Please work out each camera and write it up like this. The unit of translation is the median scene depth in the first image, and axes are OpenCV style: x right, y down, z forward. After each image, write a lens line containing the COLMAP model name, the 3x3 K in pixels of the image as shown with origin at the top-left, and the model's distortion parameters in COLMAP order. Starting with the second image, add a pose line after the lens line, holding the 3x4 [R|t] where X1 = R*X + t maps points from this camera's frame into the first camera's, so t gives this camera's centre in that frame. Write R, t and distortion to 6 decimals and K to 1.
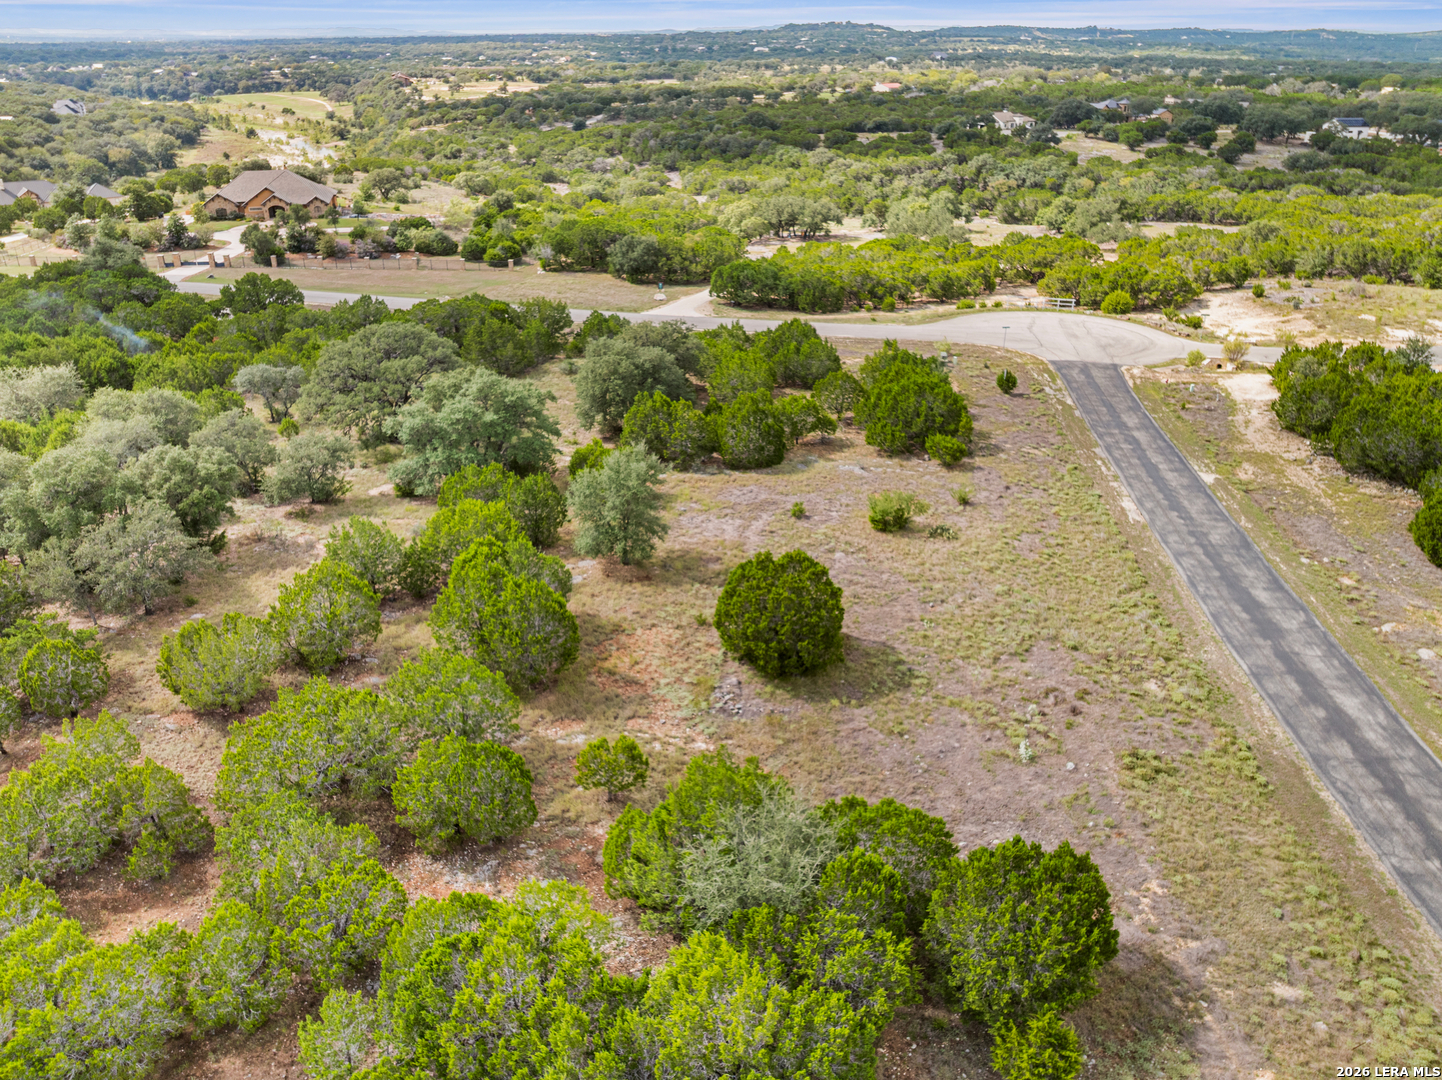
lens RADIAL K [[1016.5, 0, 721.0], [0, 1016.5, 540.0], [0, 0, 1]] dist [-0.038196, -0.003252]
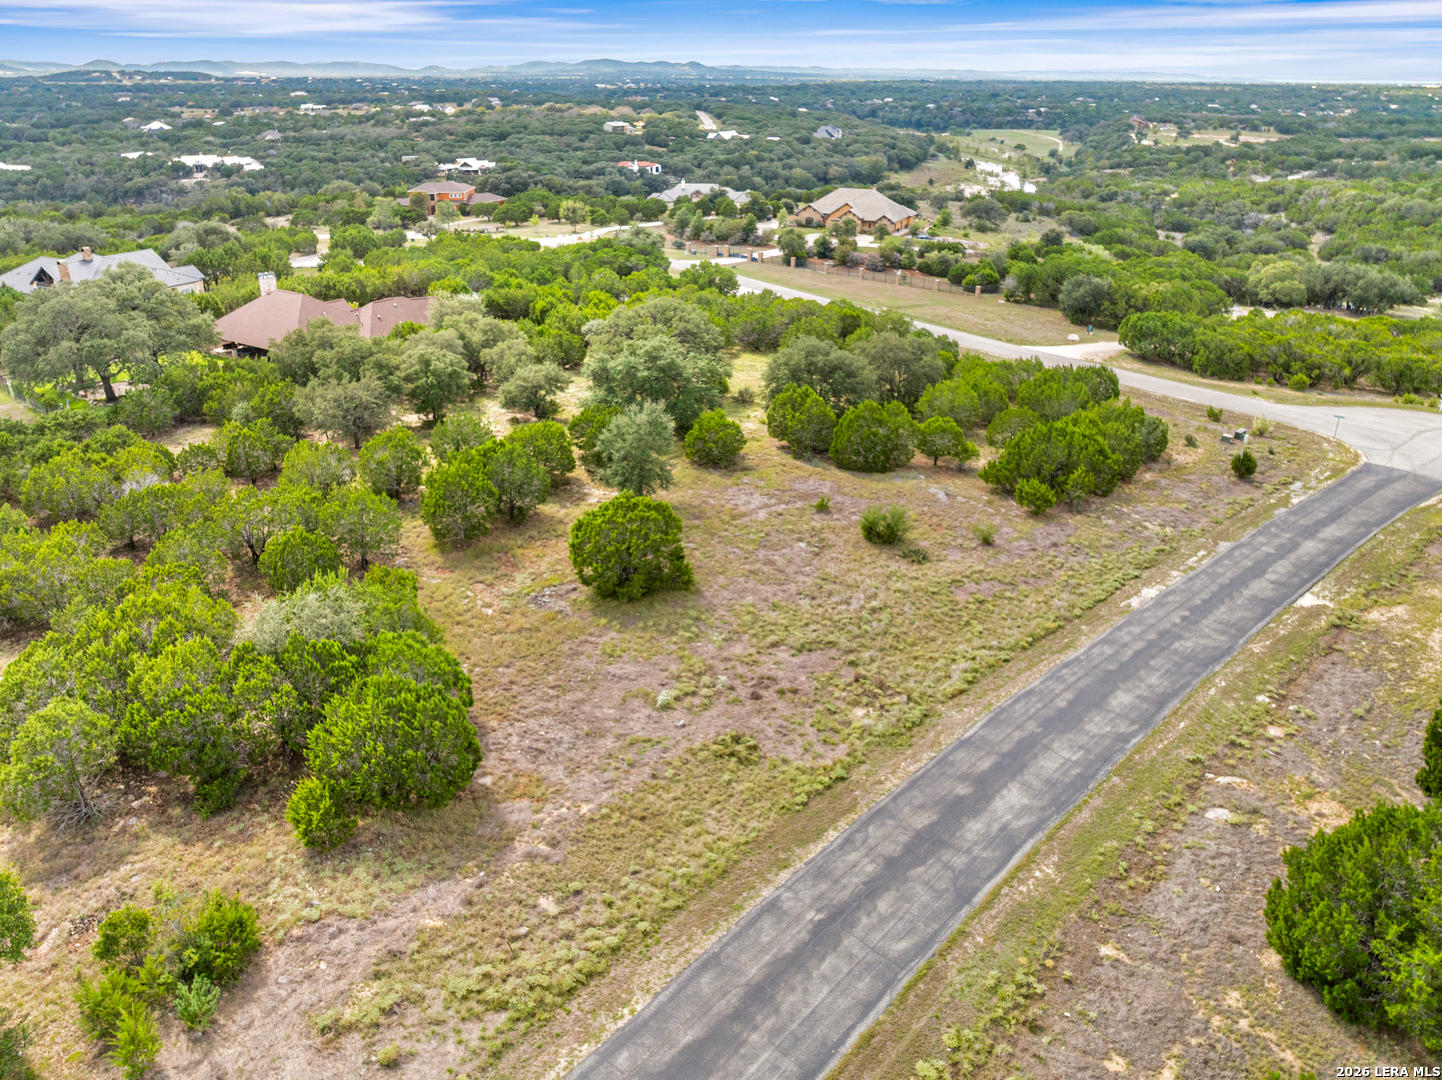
lens RADIAL K [[1016.5, 0, 721.0], [0, 1016.5, 540.0], [0, 0, 1]] dist [-0.038196, -0.003252]
pose [[0.786636, 0.259773, -0.560109, 0.214748], [-0.279475, 0.958736, 0.052149, -0.007301], [0.550543, 0.115514, 0.826776, 0.024703]]
